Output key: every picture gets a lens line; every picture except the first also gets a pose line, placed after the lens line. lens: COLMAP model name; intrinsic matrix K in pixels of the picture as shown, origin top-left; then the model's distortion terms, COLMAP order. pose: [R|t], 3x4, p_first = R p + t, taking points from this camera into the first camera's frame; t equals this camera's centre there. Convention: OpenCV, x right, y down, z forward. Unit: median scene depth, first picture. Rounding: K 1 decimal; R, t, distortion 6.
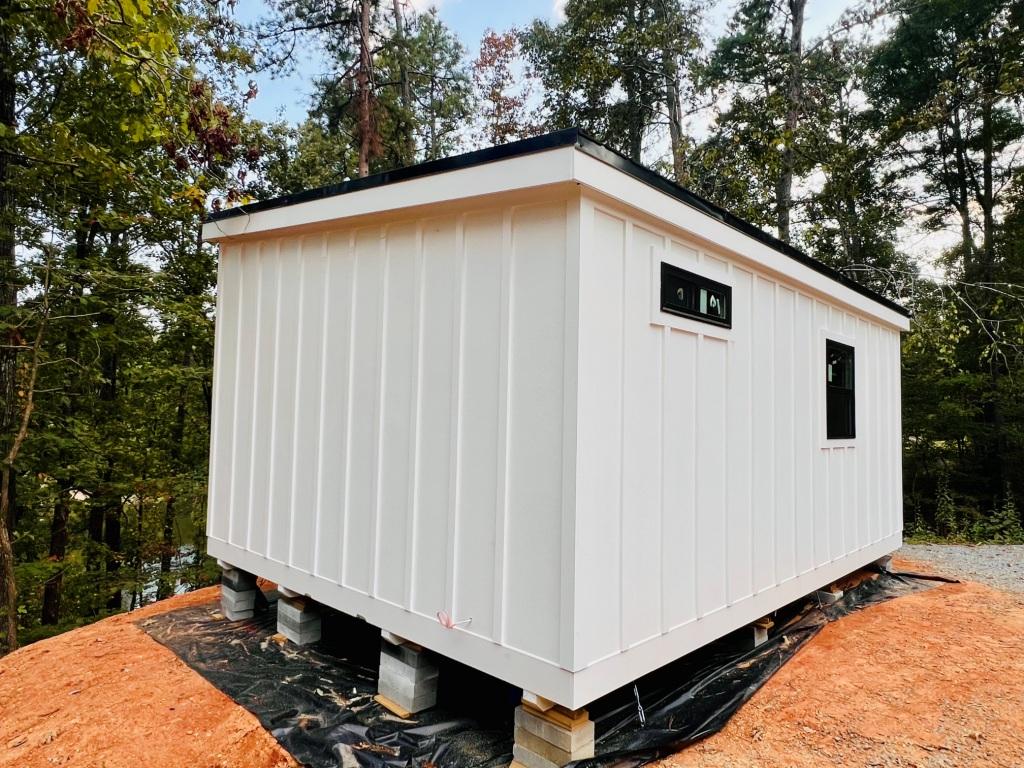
lens RADIAL K [[629.4, 0, 512.0], [0, 629.4, 384.0], [0, 0, 1]] dist [0.000554, 0.000175]
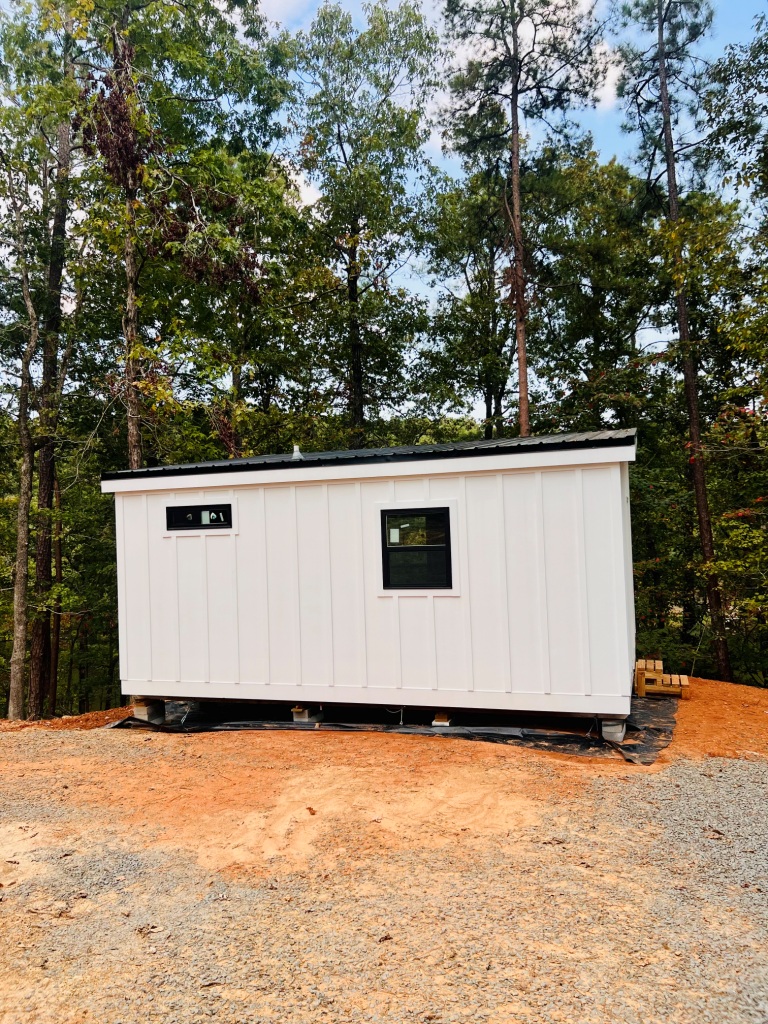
lens RADIAL K [[768.6, 0, 384.0], [0, 768.6, 512.0], [0, 0, 1]] dist [0.001377, 0.000075]
pose [[0.444919, -0.060048, -0.893556, 2.341548], [0.095978, 0.995200, -0.019089, -0.047897], [0.890413, -0.077269, 0.448547, 0.405714]]
